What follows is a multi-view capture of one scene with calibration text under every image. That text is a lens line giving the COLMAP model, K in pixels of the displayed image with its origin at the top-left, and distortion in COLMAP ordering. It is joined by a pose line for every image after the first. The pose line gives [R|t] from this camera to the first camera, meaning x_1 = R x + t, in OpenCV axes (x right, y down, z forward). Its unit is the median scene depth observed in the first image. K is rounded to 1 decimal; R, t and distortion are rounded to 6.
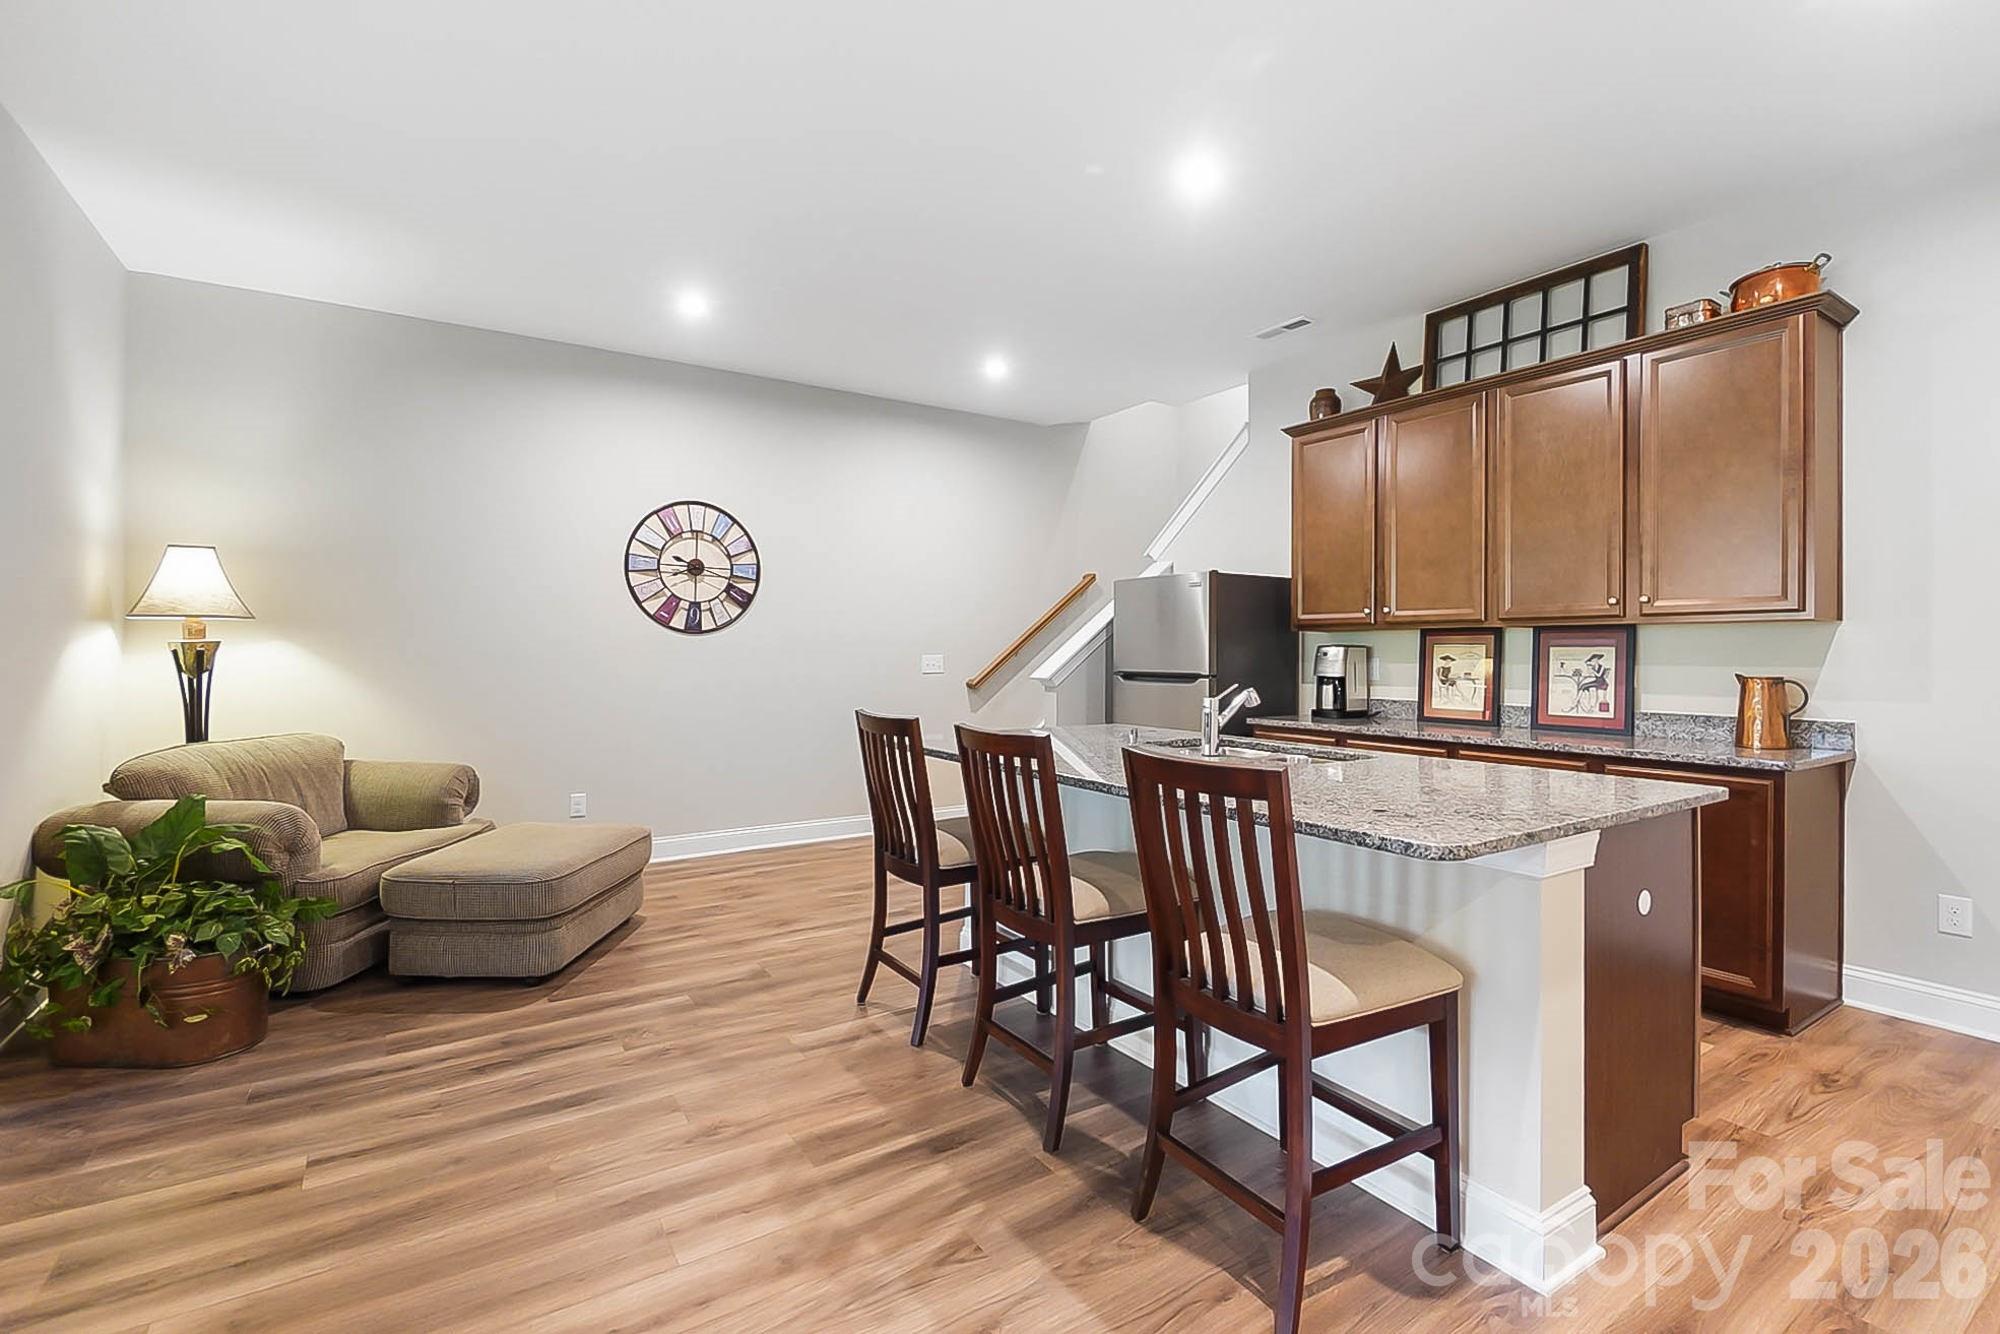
lens RADIAL K [[877.2, 0, 1011.6], [0, 877.2, 655.9], [0, 0, 1]] dist [0.000631, 0.000443]
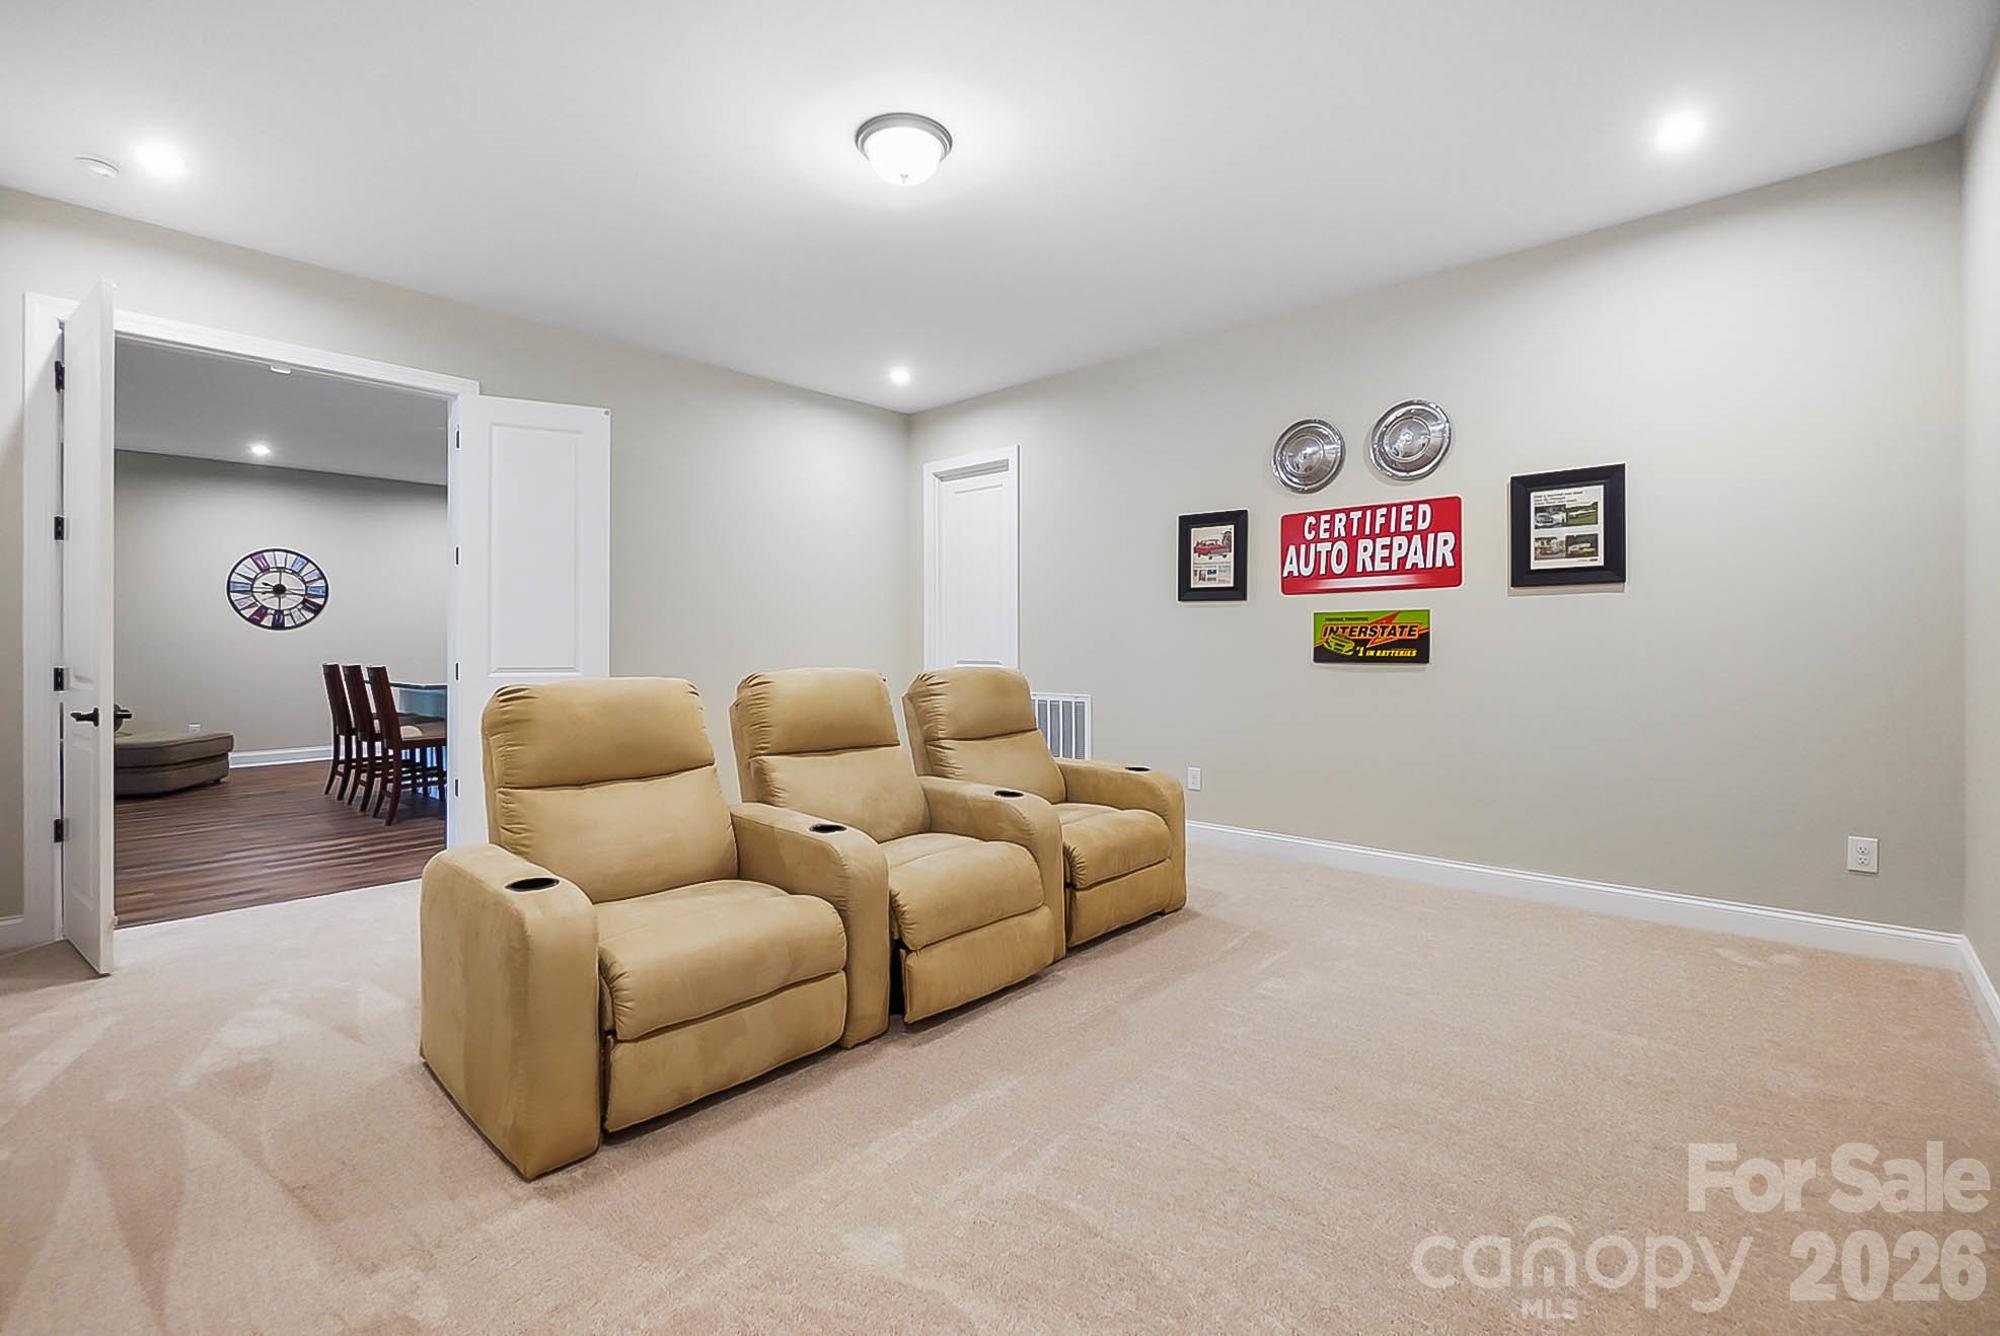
lens RADIAL K [[871.8, 0, 999.5], [0, 871.8, 649.8], [0, 0, 1]] dist [0.000208, 0.000014]
pose [[0.972094, -0.008831, 0.234426, 0.575720], [0.007803, 0.999955, 0.005314, 0.015494], [-0.234462, -0.003336, 0.972119, -0.922413]]
